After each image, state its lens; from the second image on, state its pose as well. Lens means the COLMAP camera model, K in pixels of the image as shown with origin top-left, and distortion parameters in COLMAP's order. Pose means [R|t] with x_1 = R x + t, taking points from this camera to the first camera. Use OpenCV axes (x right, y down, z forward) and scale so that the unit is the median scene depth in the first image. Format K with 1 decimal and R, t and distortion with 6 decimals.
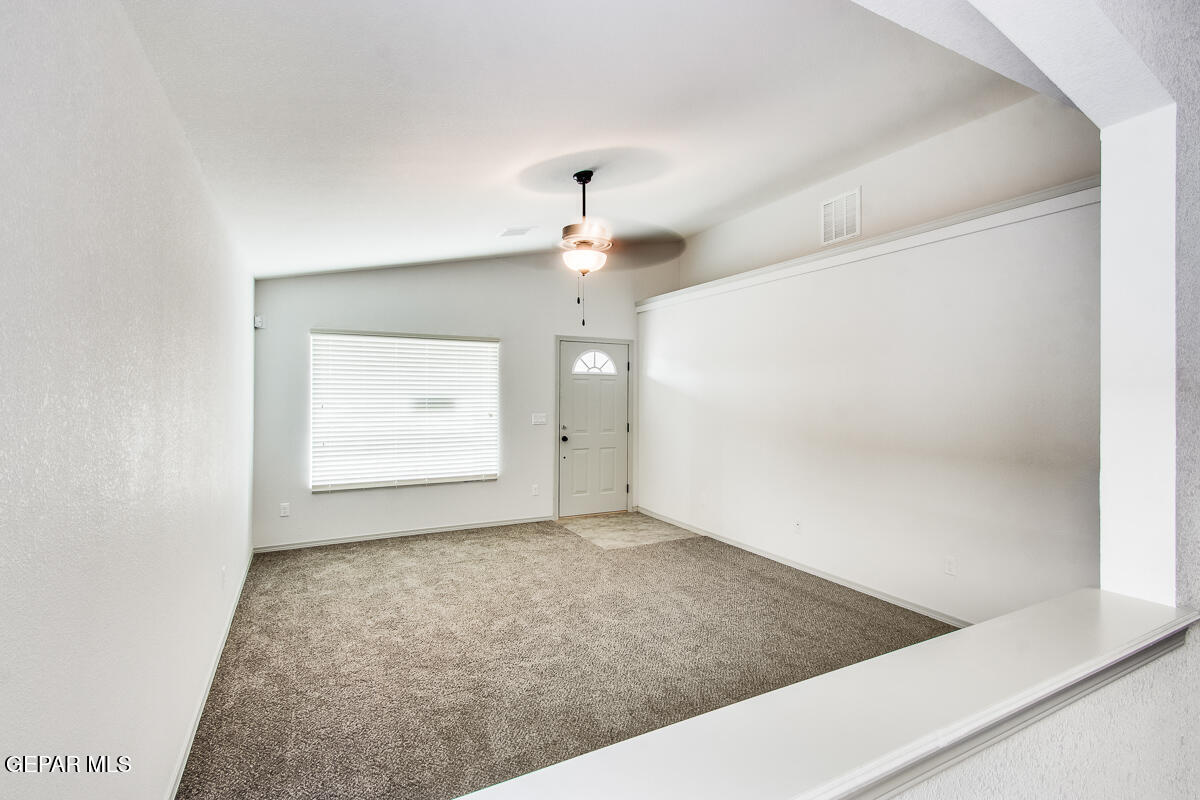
lens RADIAL K [[551.3, 0, 597.6], [0, 551.3, 397.5], [0, 0, 1]] dist [-0.008645, -0.000356]
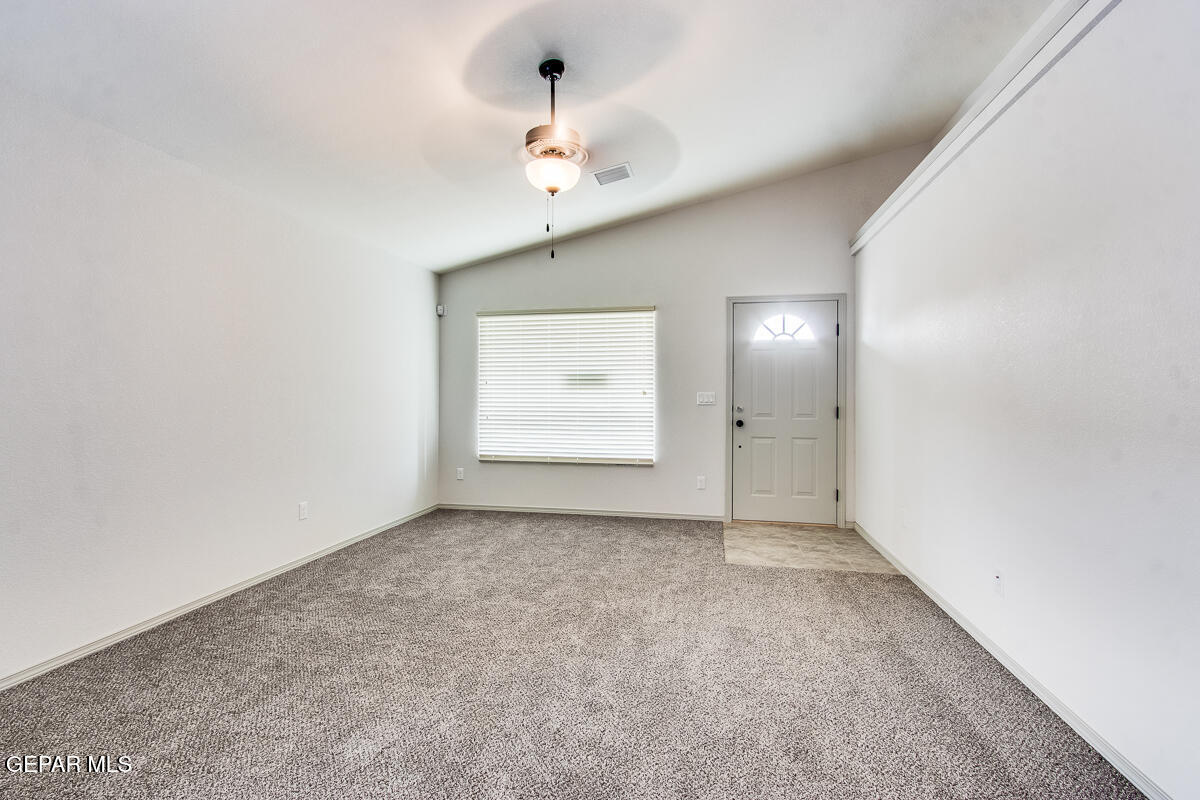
lens RADIAL K [[551.3, 0, 597.1], [0, 551.3, 398.5], [0, 0, 1]] dist [-0.008645, -0.000356]
pose [[0.768469, -0.002178, -0.639883, 0.326461], [-0.003230, 0.999968, -0.007283, 0.048946], [0.639878, 0.007664, 0.768438, 0.267698]]
